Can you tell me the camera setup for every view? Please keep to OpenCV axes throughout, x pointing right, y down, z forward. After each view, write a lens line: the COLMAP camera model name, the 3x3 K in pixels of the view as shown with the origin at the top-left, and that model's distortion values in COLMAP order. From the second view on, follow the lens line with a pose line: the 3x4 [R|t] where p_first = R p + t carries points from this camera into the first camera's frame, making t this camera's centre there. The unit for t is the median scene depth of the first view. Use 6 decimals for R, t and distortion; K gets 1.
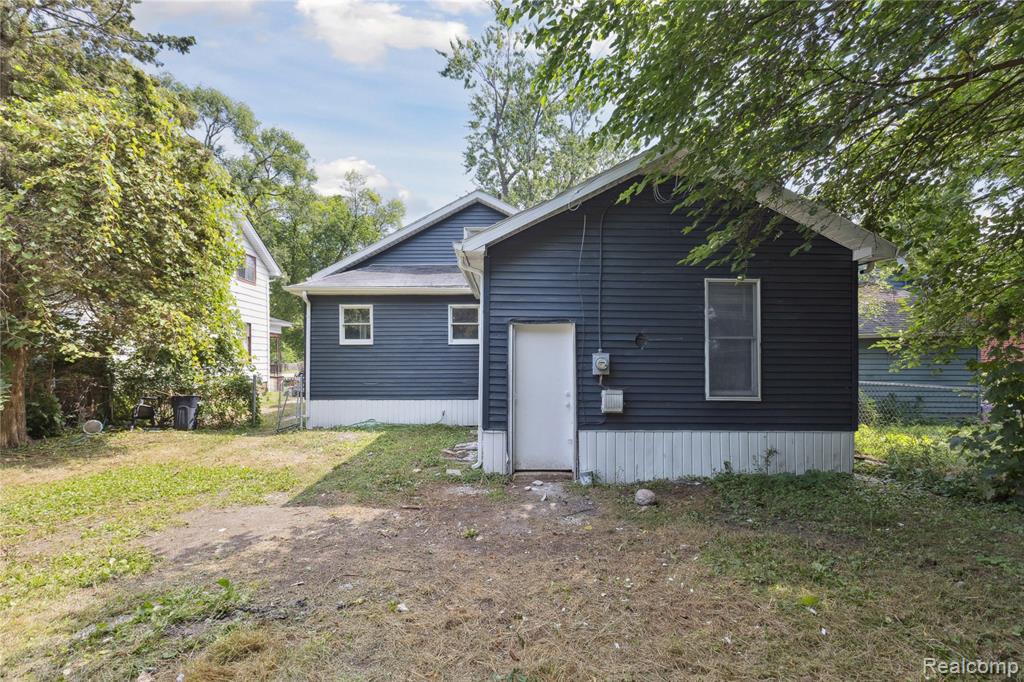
lens RADIAL K [[470.8, 0, 511.3], [0, 470.8, 359.5], [0, 0, 1]] dist [0.001890, -0.000085]
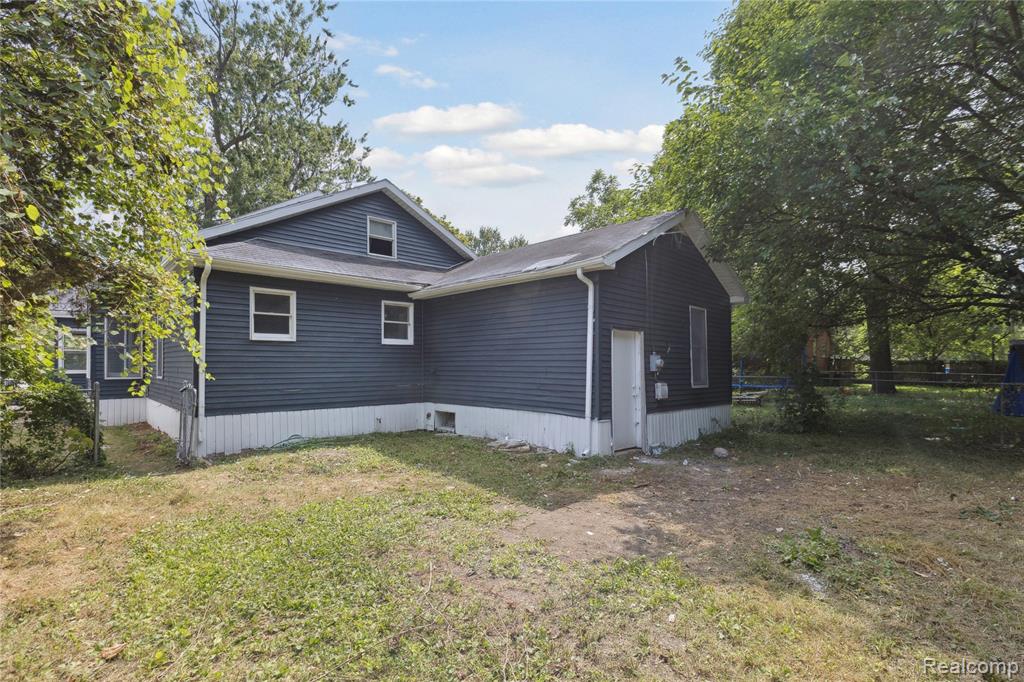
lens RADIAL K [[470.8, 0, 511.3], [0, 470.8, 359.5], [0, 0, 1]] dist [0.001890, -0.000085]
pose [[0.737596, 0.008018, 0.675195, -1.015912], [-0.001406, 0.999946, -0.010338, 0.012705], [-0.675241, 0.006676, 0.737567, 0.292340]]
